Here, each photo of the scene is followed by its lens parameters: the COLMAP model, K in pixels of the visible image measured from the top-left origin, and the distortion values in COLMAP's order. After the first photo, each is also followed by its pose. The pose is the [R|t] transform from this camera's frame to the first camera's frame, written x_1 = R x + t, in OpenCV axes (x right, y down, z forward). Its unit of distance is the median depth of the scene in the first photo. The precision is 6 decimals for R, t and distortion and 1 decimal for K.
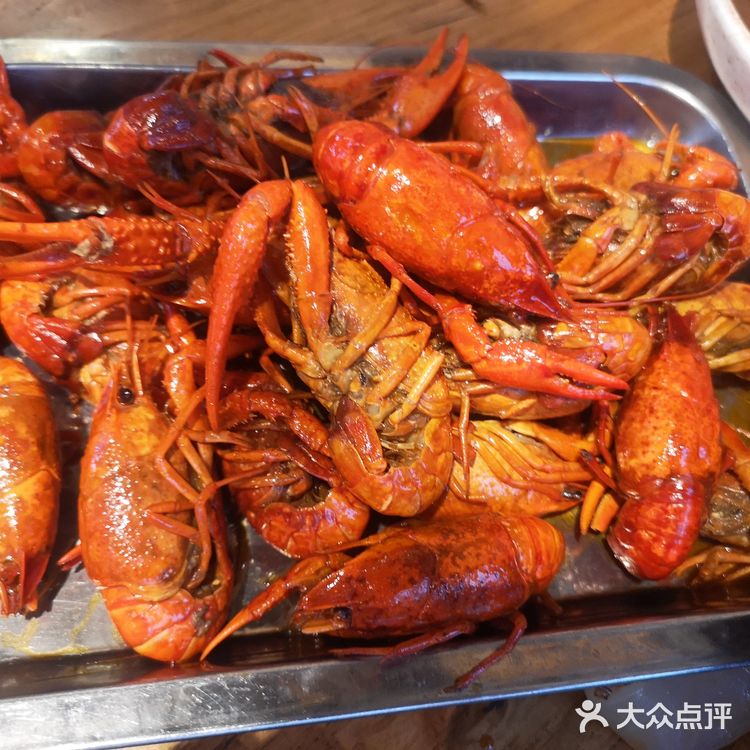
lens RADIAL K [[777.1, 0, 370.2], [0, 777.1, 369.2], [0, 0, 1]] dist [0.006463, 0.000000]
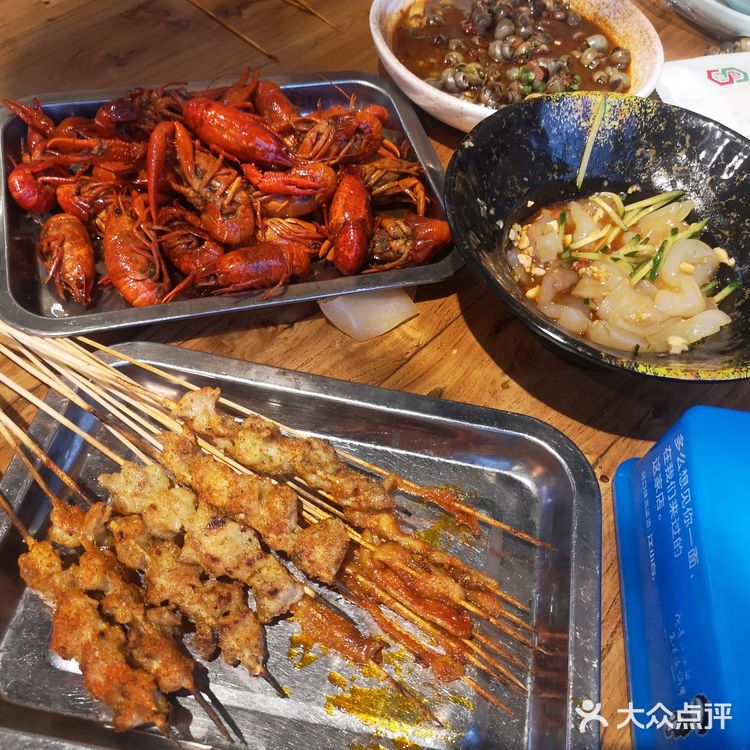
lens RADIAL K [[777.1, 0, 379.0], [0, 777.1, 380.1], [0, 0, 1]] dist [0.006463, 0.000000]
pose [[0.988007, -0.141804, 0.061104, 0.274019], [0.146770, 0.985394, -0.086359, 0.870285], [-0.047966, 0.094292, 0.994388, -1.416808]]
